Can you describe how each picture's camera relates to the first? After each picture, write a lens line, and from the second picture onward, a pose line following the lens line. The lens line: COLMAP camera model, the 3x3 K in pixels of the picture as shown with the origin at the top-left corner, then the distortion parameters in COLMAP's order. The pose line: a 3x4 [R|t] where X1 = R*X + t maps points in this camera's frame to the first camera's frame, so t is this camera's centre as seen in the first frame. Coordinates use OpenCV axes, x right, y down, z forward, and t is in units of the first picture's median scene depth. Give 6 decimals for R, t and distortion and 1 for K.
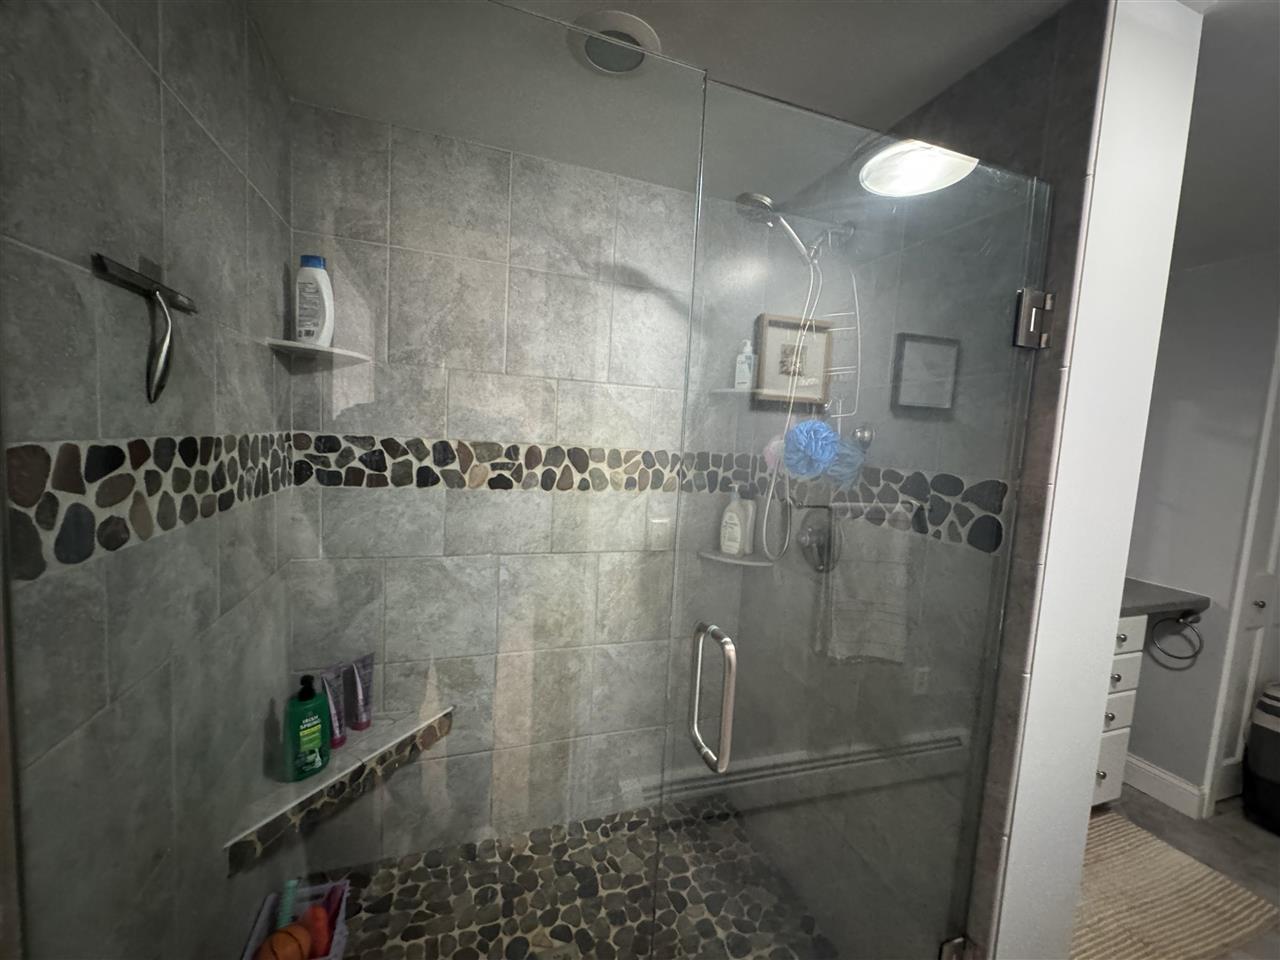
lens RADIAL K [[508.7, 0, 635.0], [0, 508.7, 481.1], [0, 0, 1]] dist [-0.002082, 0.000130]
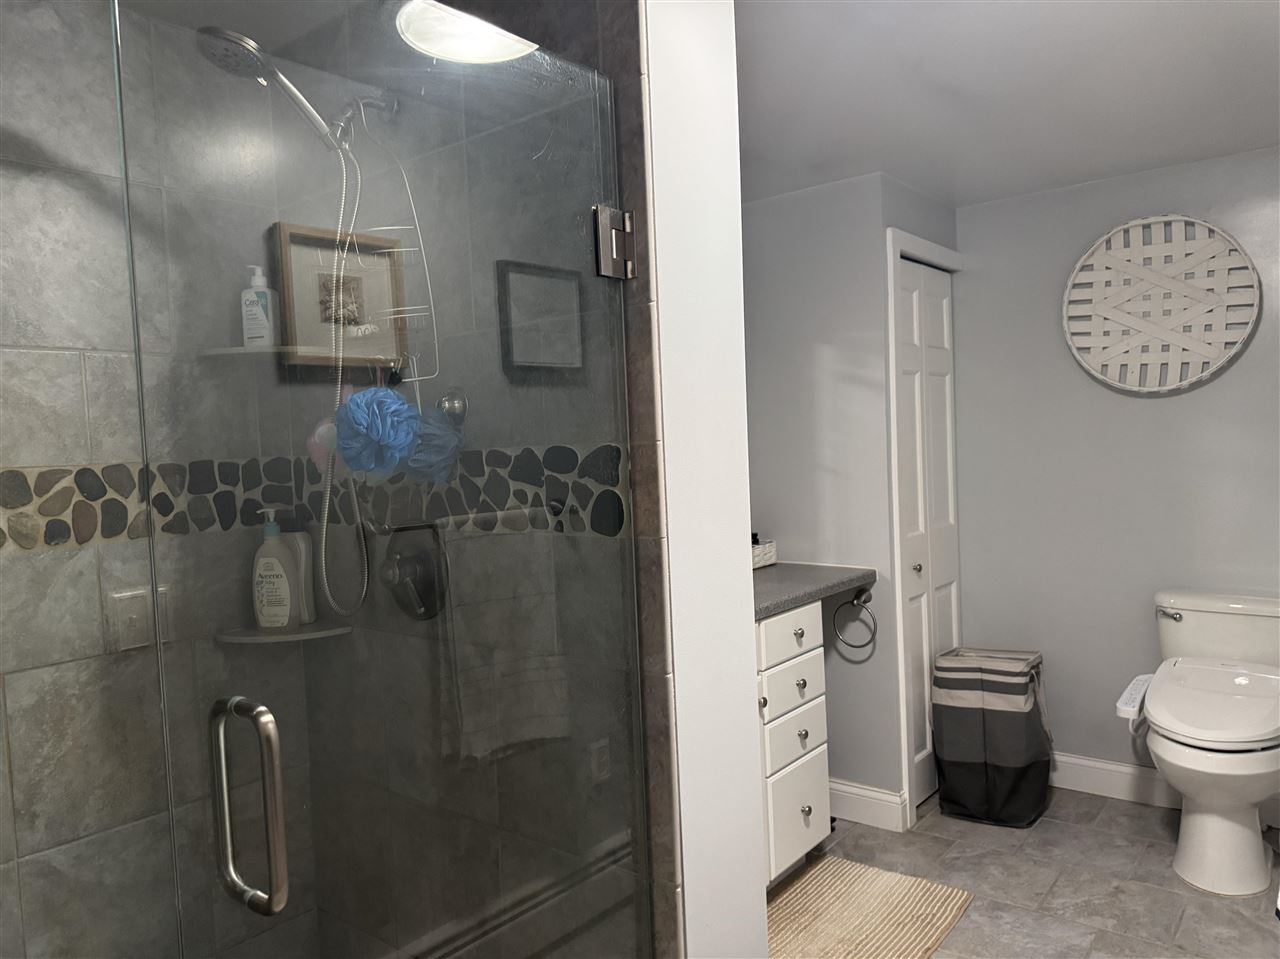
lens RADIAL K [[896.6, 0, 640.0], [0, 896.6, 479.5], [0, 0, 1]] dist [0.041212, -0.051630]
pose [[0.834371, -0.117149, 0.538610, -0.002082], [0.140518, 0.990075, -0.002335, 0.037236], [-0.532991, 0.077632, 0.842552, -0.114357]]
